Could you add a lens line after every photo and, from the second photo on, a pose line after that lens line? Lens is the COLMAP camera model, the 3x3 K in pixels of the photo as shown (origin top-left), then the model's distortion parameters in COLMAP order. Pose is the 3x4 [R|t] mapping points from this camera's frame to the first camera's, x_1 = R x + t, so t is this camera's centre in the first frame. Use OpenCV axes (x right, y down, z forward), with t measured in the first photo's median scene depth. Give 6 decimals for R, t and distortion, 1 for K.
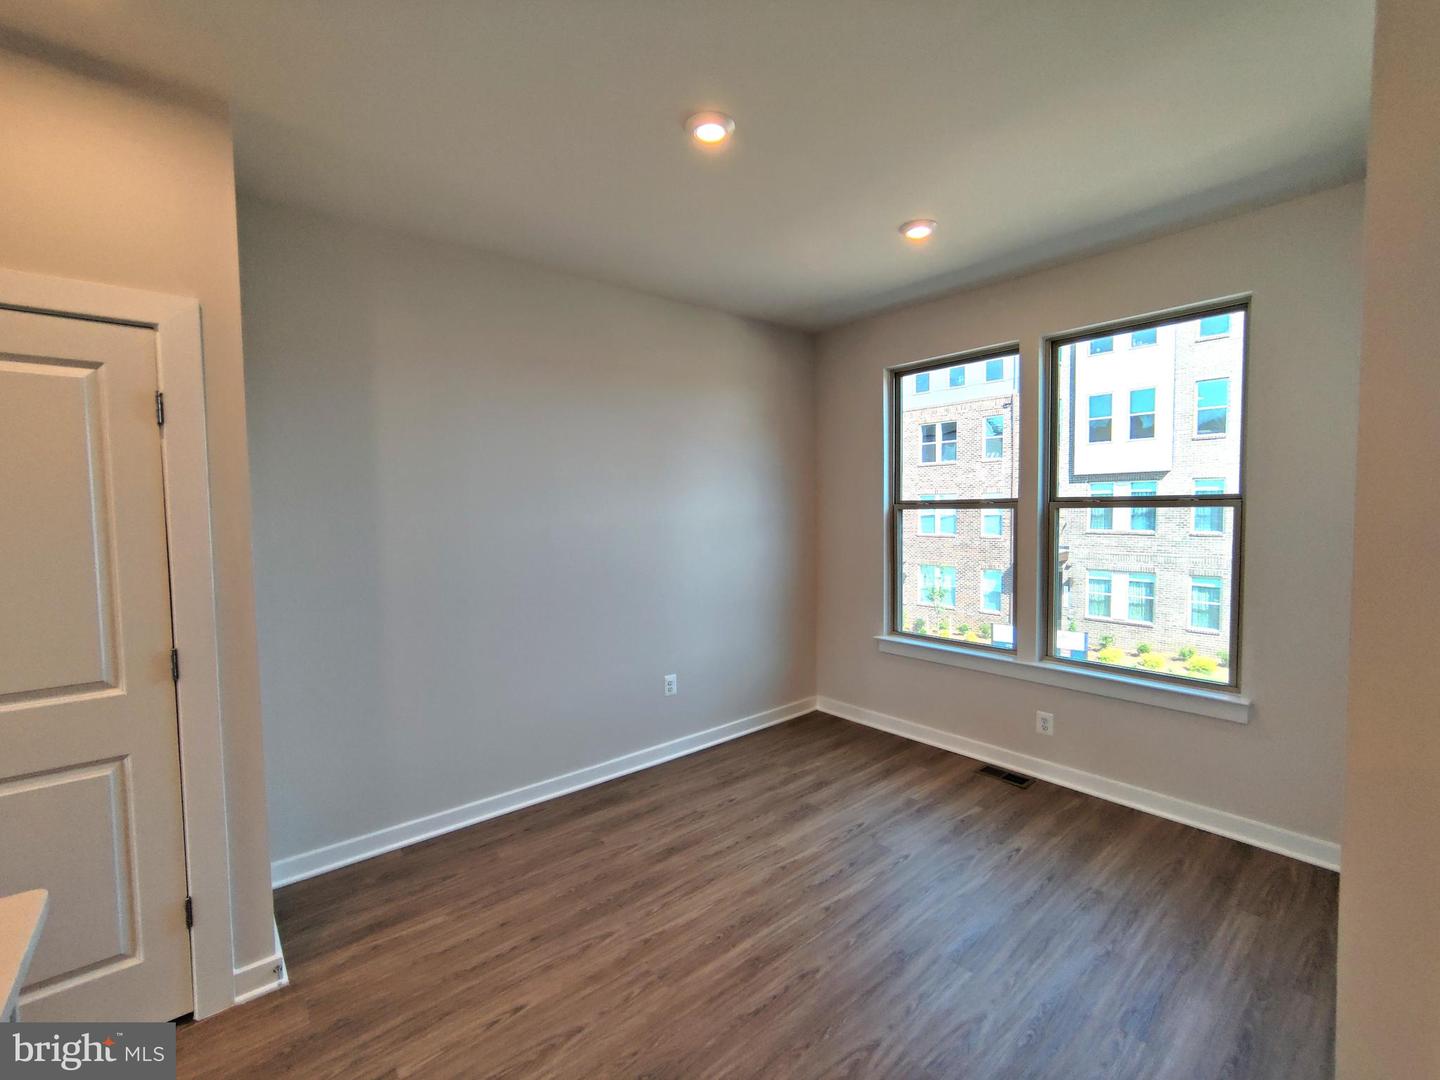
lens RADIAL K [[622.8, 0, 717.3], [0, 622.8, 540.6], [0, 0, 1]] dist [-0.001218, 0.000197]
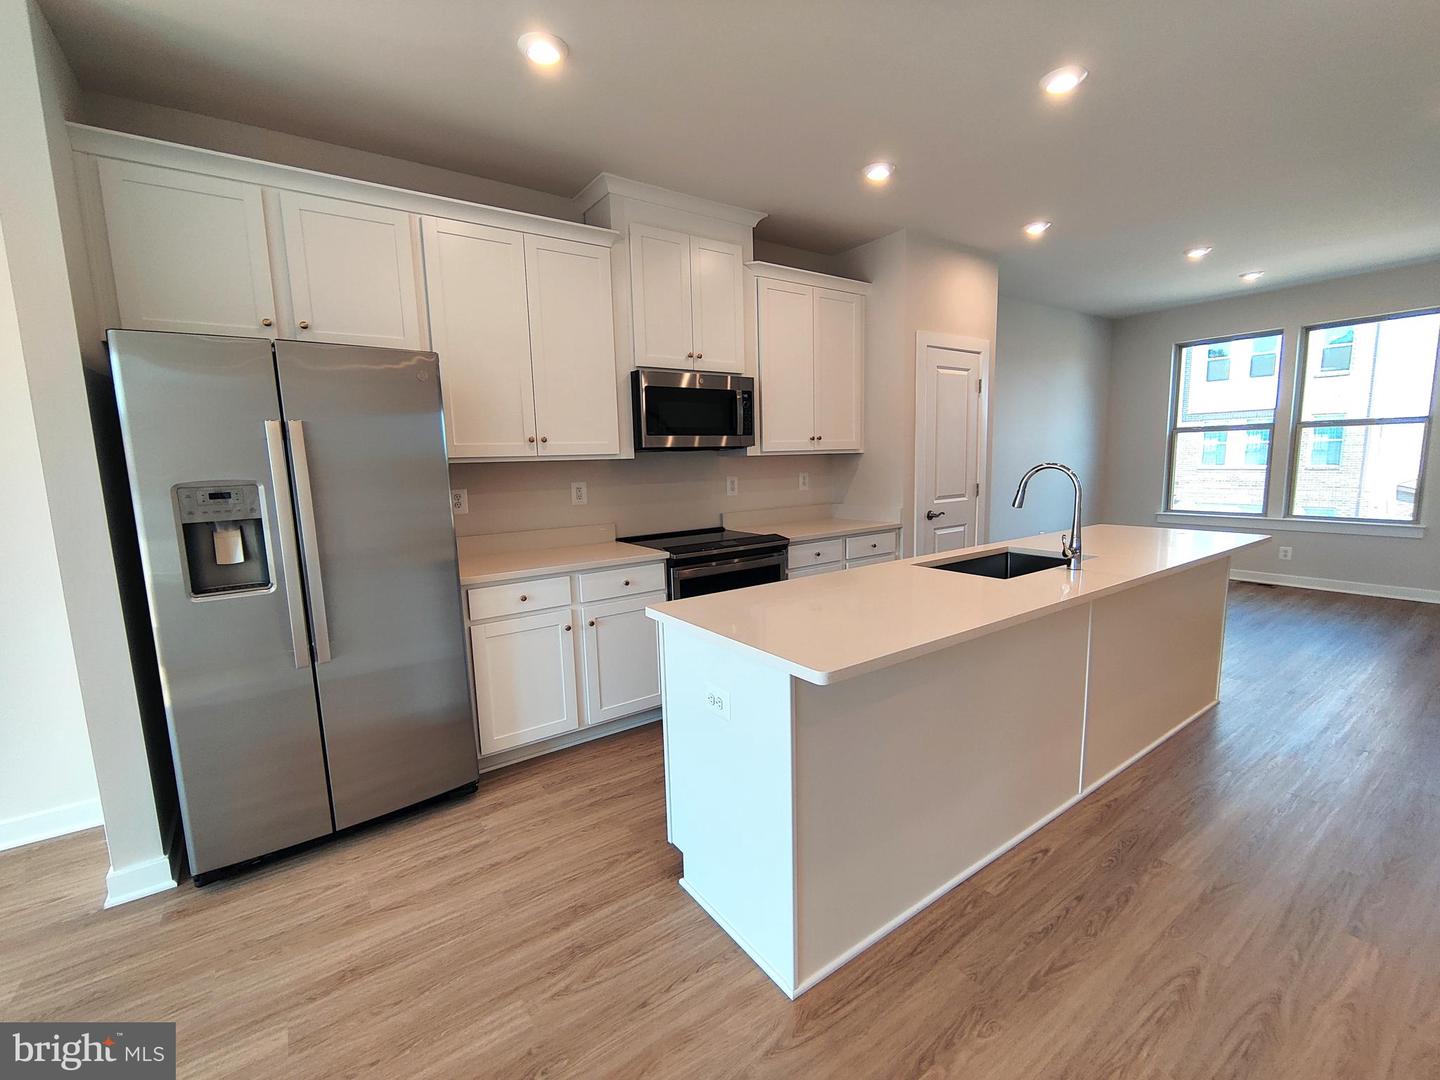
lens RADIAL K [[622.8, 0, 714.8], [0, 622.8, 537.8], [0, 0, 1]] dist [-0.001218, 0.000197]
pose [[0.996596, -0.003243, -0.082374, -0.919892], [0.009580, 0.997012, 0.076656, 0.102994], [0.081879, -0.077184, 0.993649, -0.853404]]
